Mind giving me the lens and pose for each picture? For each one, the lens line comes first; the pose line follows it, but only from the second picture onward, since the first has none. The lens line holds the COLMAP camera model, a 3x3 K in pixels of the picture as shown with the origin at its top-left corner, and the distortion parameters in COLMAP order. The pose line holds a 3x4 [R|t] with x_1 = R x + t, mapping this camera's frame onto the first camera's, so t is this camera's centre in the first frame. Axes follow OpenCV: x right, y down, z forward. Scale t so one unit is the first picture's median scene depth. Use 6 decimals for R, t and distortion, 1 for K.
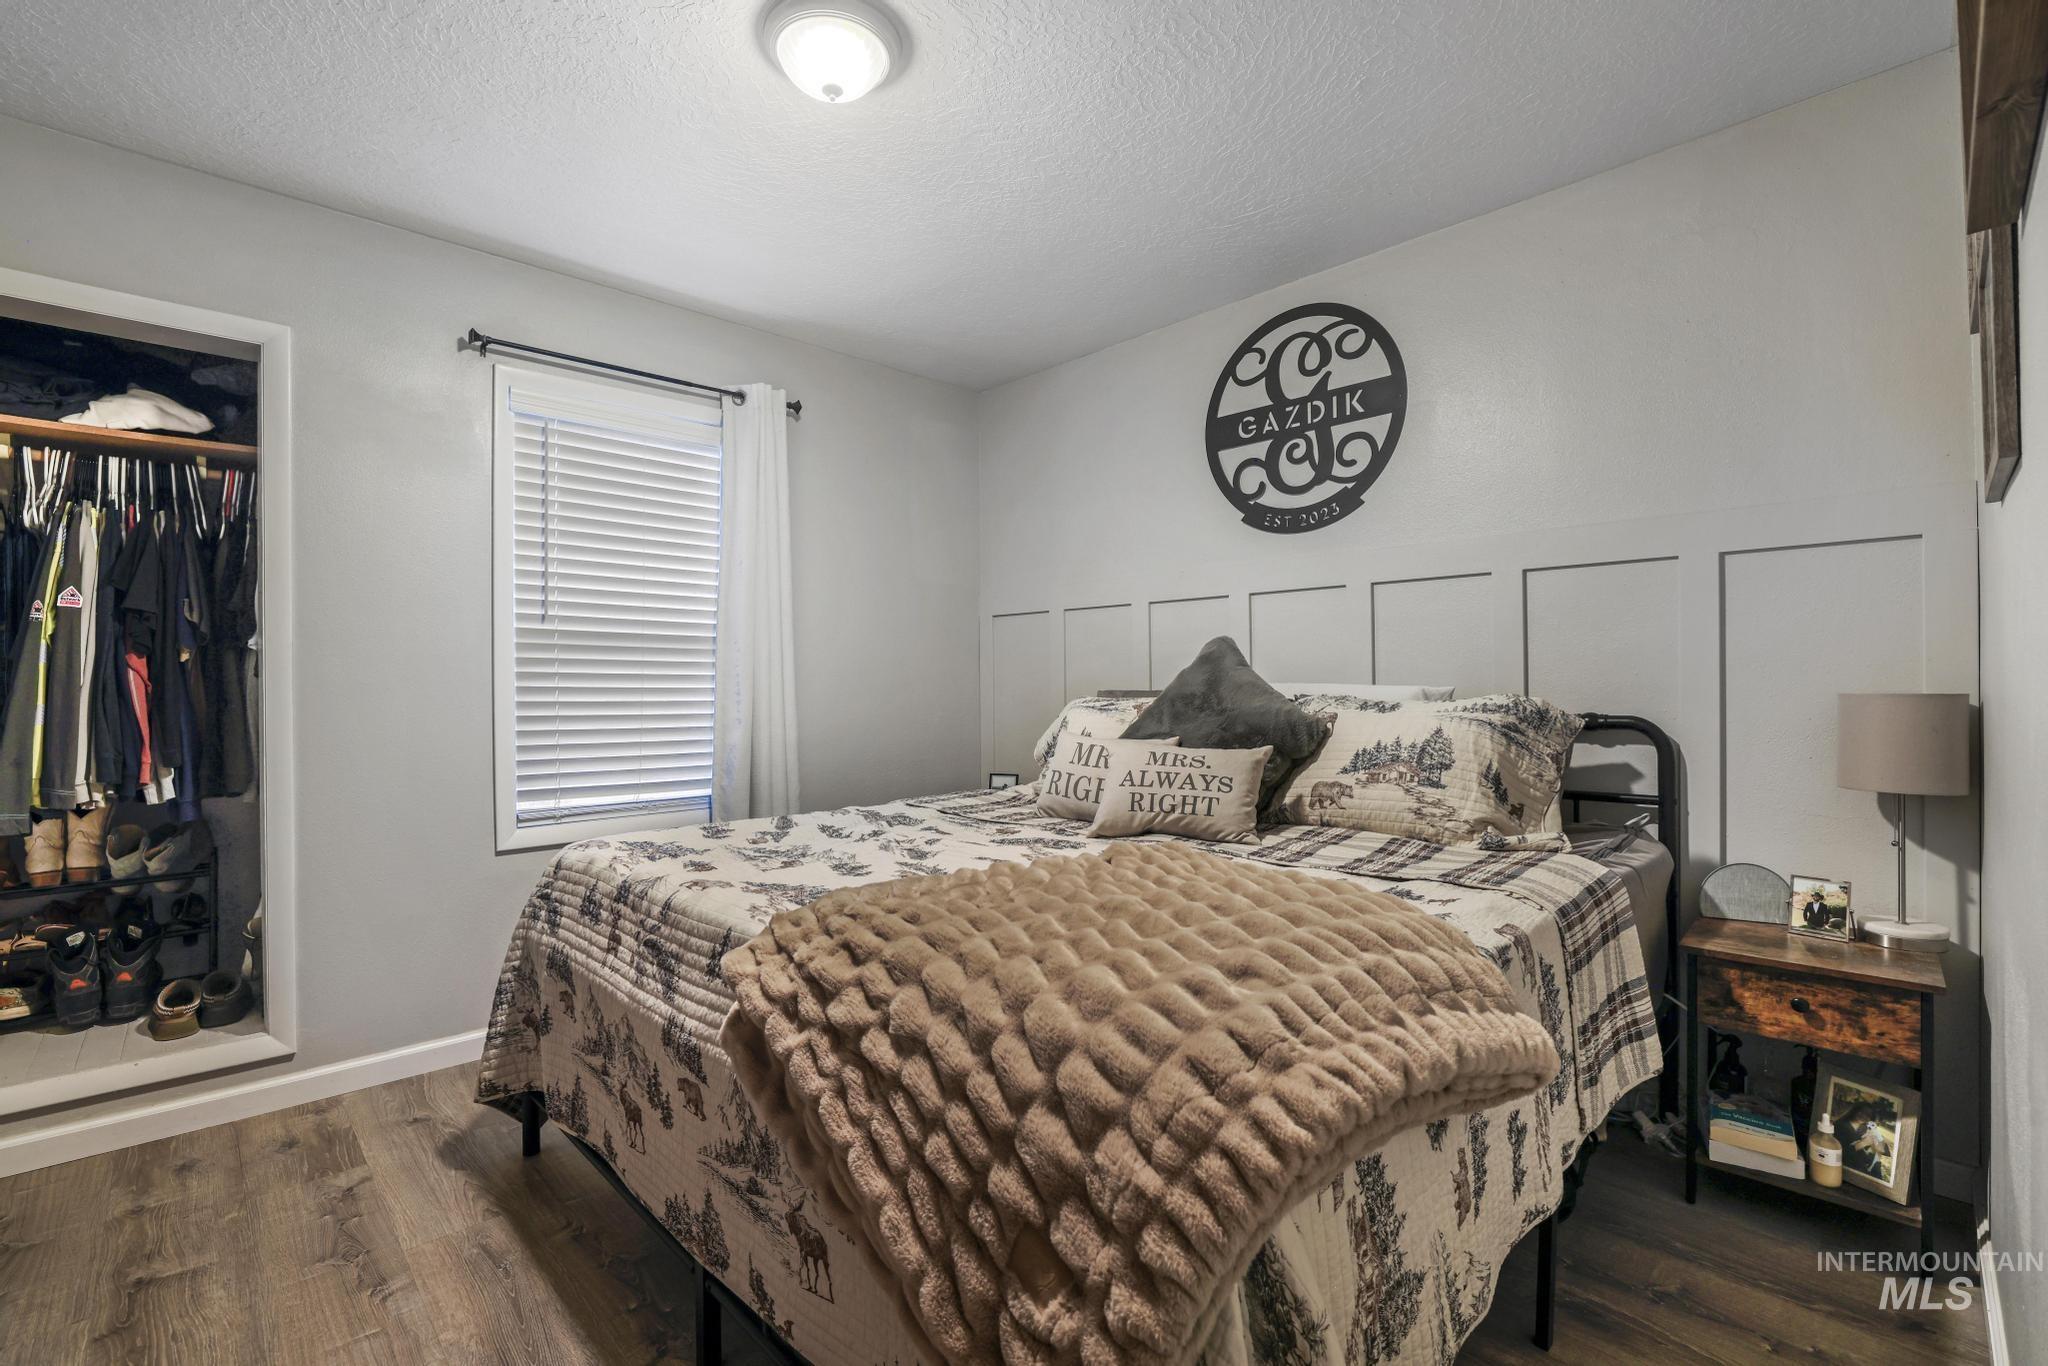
lens RADIAL K [[918.5, 0, 1019.8], [0, 918.5, 687.0], [0, 0, 1]] dist [-0.046876, -0.000024]
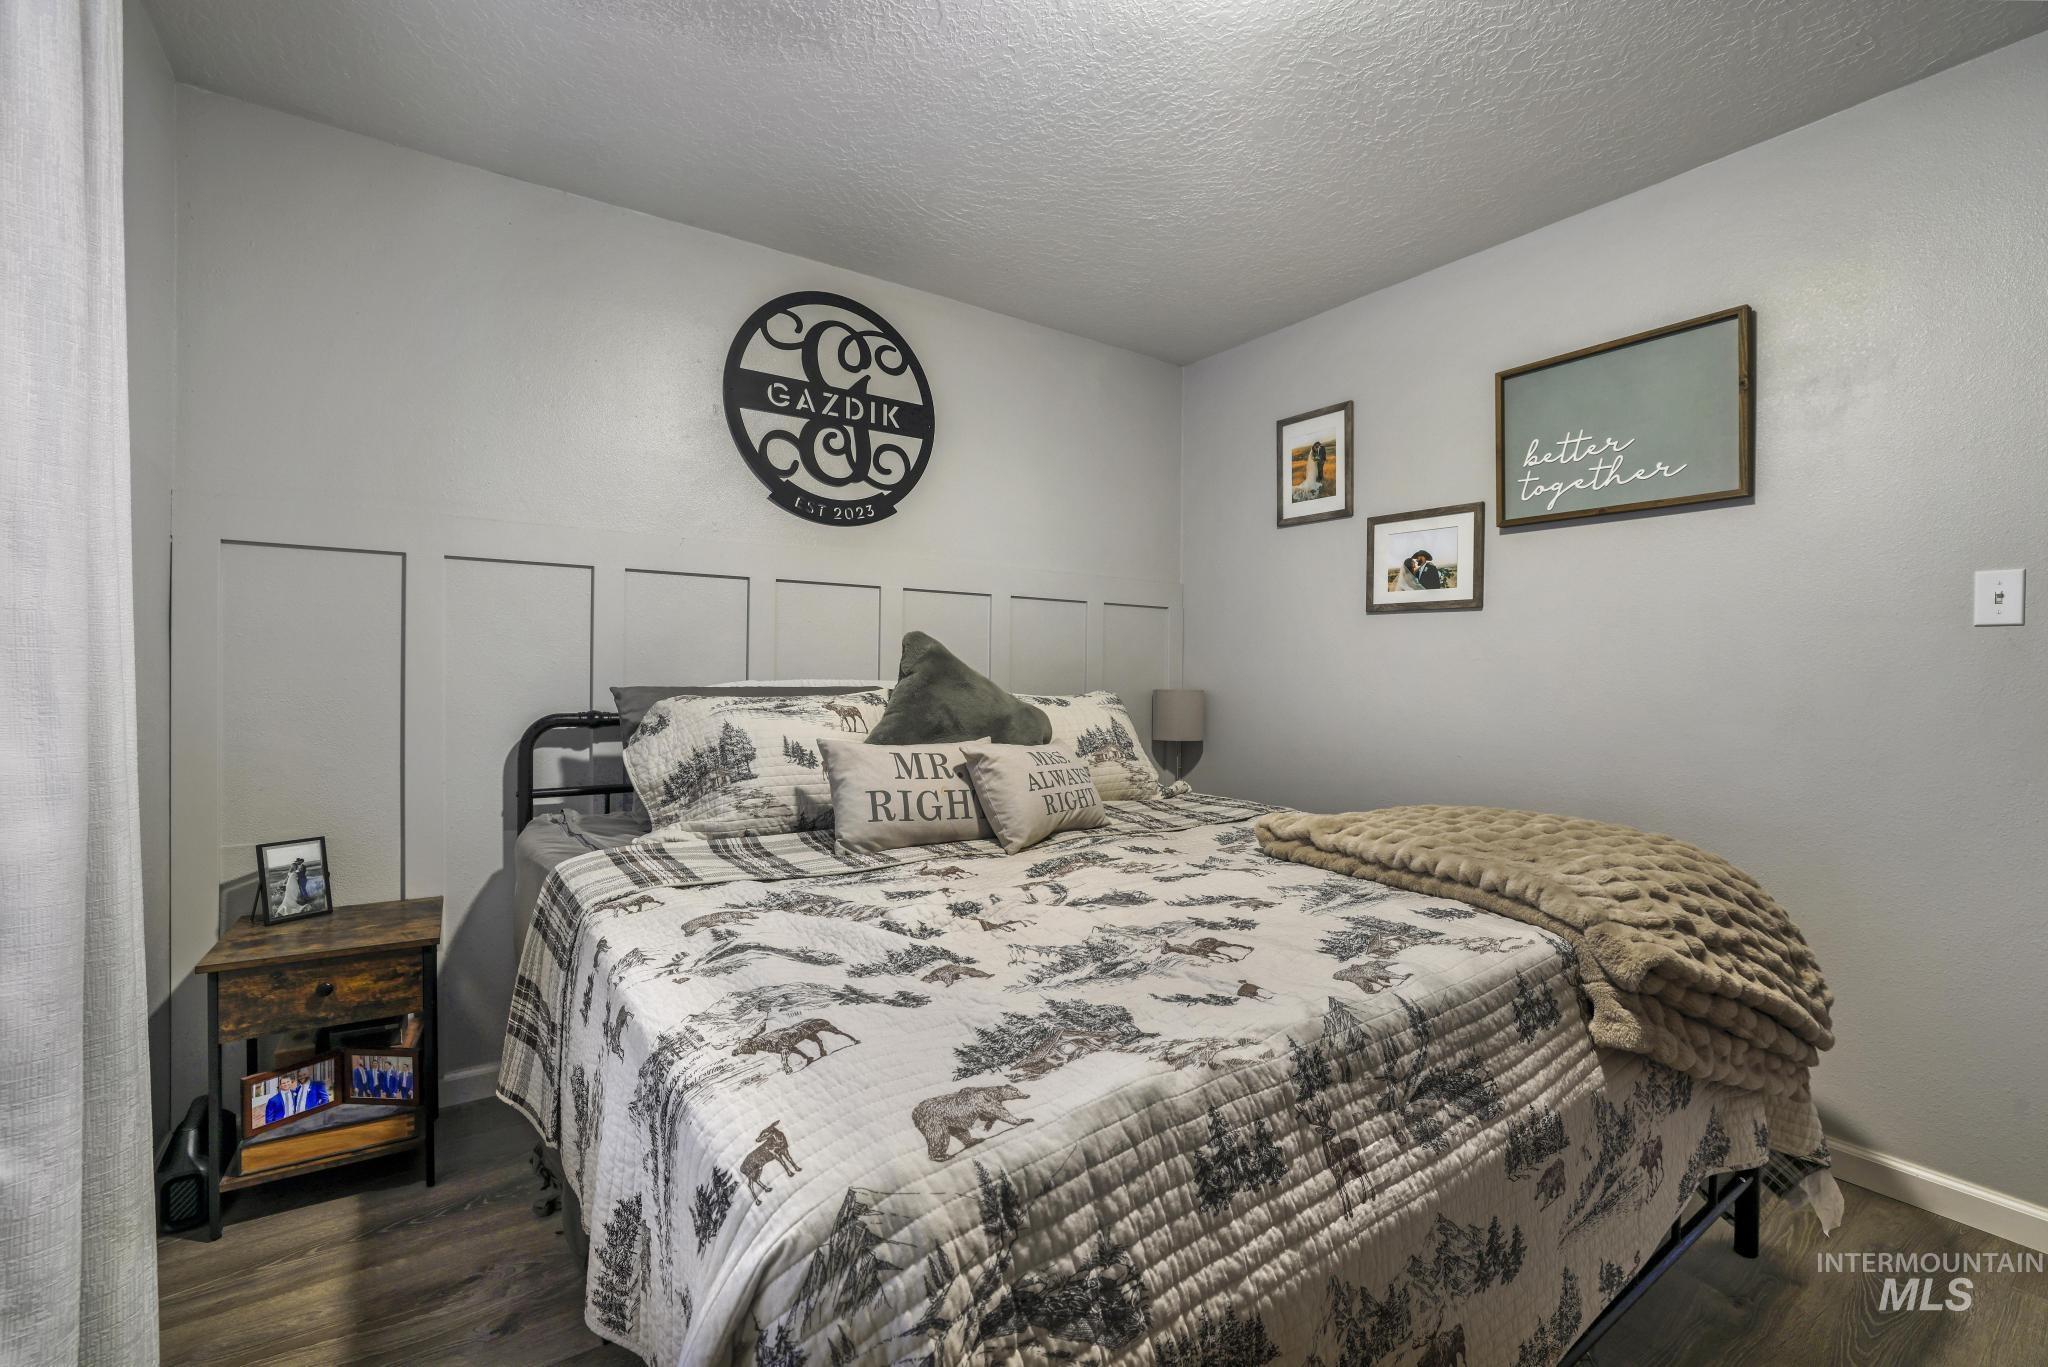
lens RADIAL K [[879.8, 0, 1015.8], [0, 879.8, 680.9], [0, 0, 1]] dist [-0.041380, -0.000008]
pose [[0.149016, 0.005302, 0.988821, -0.602668], [-0.007454, 0.999963, -0.004239, -0.000393], [-0.988807, -0.006739, 0.149050, 0.681582]]
